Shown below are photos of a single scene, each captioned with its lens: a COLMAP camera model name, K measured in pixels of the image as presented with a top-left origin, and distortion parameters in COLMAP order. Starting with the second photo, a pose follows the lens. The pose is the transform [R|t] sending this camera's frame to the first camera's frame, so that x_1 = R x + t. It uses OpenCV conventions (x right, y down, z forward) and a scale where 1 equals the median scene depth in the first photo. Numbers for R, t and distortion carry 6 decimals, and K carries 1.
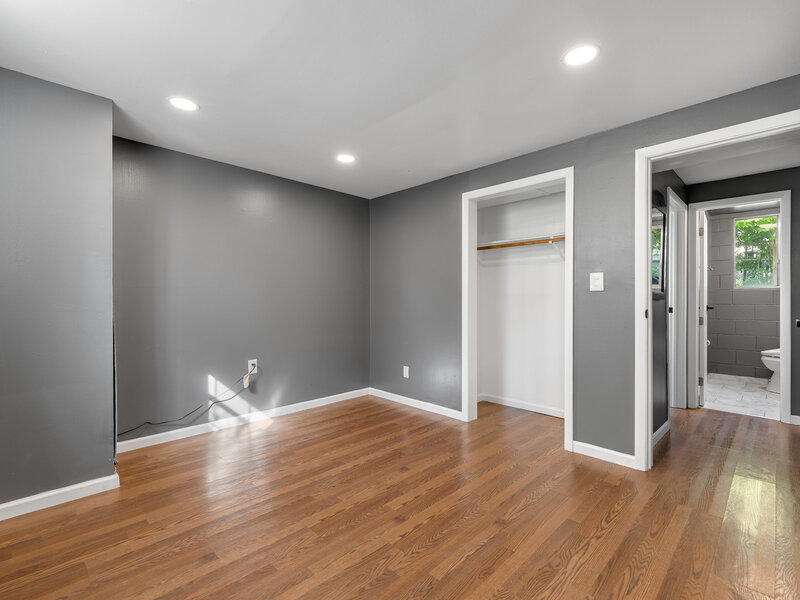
lens RADIAL K [[384.8, 0, 398.4], [0, 384.8, 293.9], [0, 0, 1]] dist [0.004080, -0.000002]
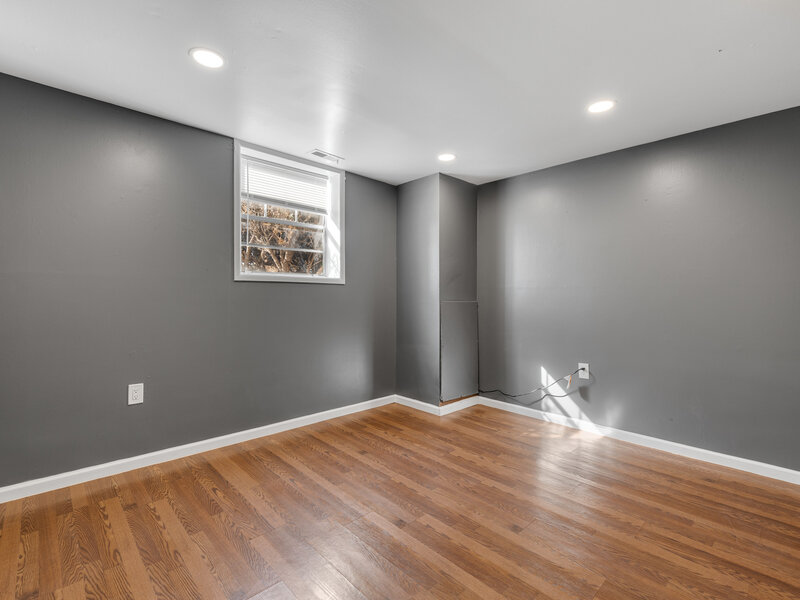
lens RADIAL K [[384.8, 0, 398.4], [0, 384.8, 293.9], [0, 0, 1]] dist [0.004080, -0.000002]
pose [[-0.033637, -0.008282, -0.999400, 0.577718], [-0.003223, 0.999961, -0.008178, 0.018823], [0.999429, 0.002946, -0.033662, 0.623527]]
